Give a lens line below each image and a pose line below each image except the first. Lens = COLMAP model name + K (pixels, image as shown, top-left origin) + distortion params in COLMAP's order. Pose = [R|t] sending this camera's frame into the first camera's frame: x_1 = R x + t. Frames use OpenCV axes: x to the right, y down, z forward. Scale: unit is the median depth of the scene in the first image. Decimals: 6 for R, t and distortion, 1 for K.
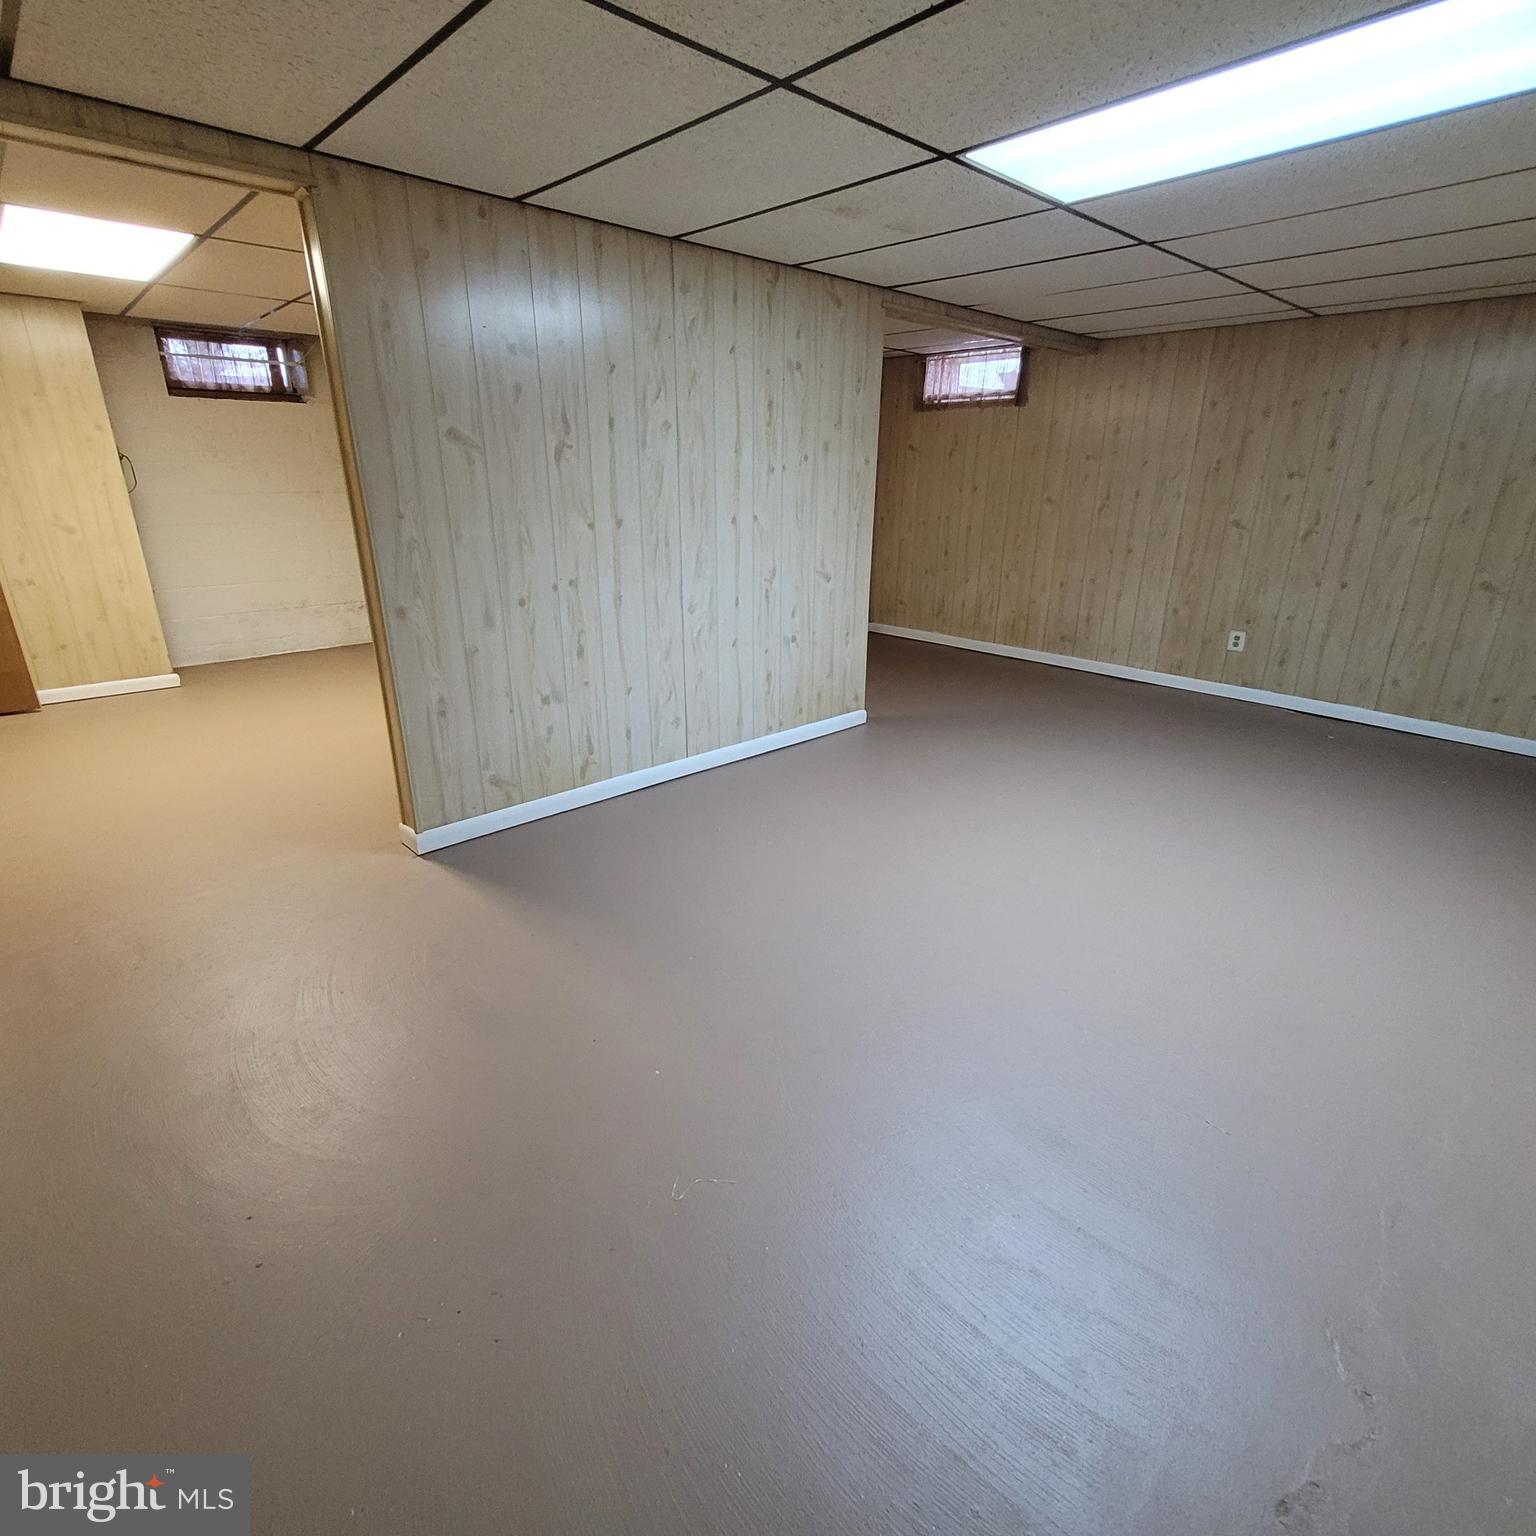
lens RADIAL K [[806.9, 0, 766.2], [0, 806.9, 775.3], [0, 0, 1]] dist [-0.000953, 0.000321]
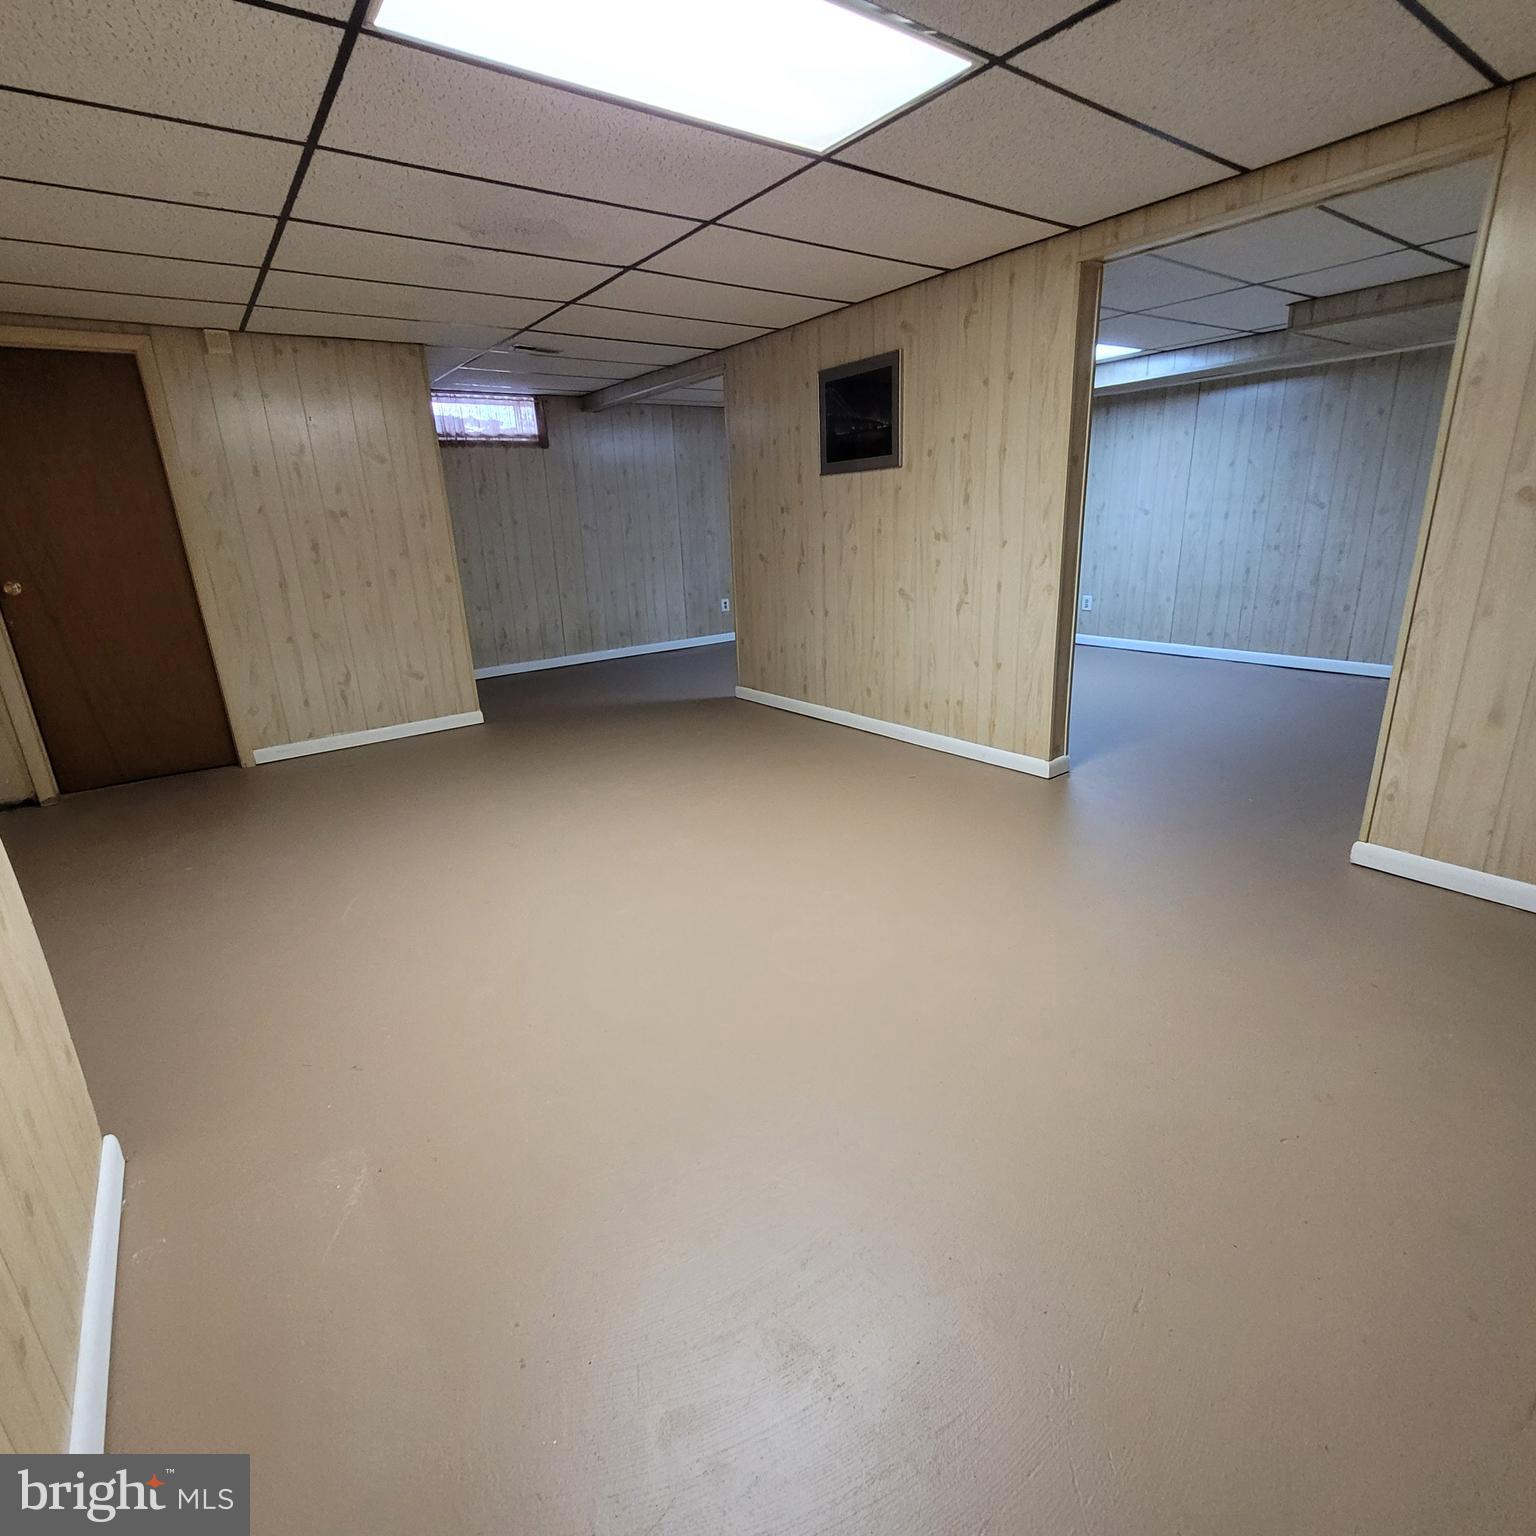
lens RADIAL K [[806.9, 0, 771.2], [0, 806.9, 760.2], [0, 0, 1]] dist [-0.000953, 0.000321]
pose [[0.119405, -0.314016, 0.941879, -0.904394], [0.384300, 0.889336, 0.247779, -0.235234], [-0.915454, 0.332378, 0.226868, 0.619927]]
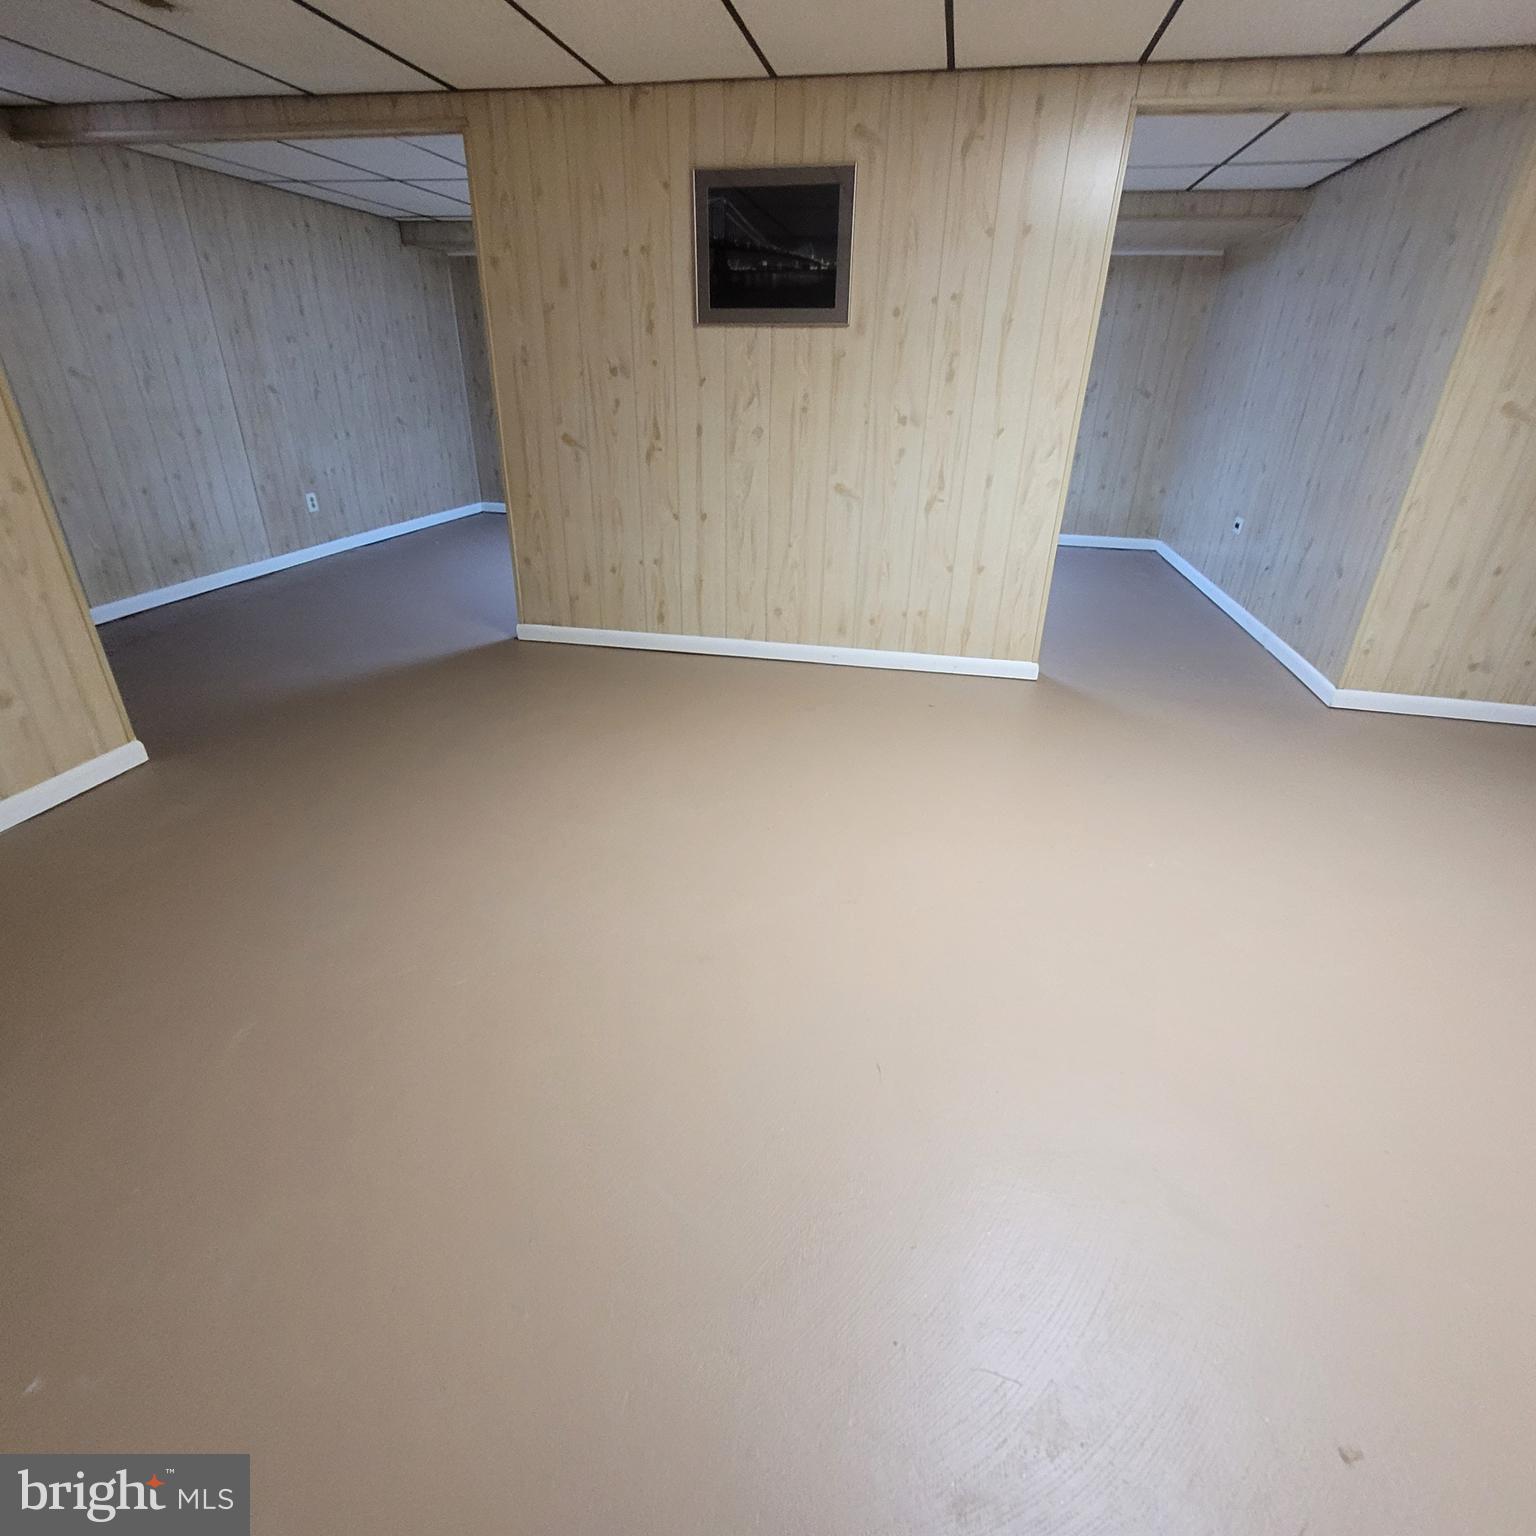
lens RADIAL K [[806.9, 0, 777.7], [0, 806.9, 763.6], [0, 0, 1]] dist [-0.000953, 0.000321]
pose [[-0.576334, -0.390413, 0.717925, -0.634356], [0.254198, 0.749278, 0.611527, -0.377453], [-0.776674, 0.534939, -0.332592, 0.990154]]
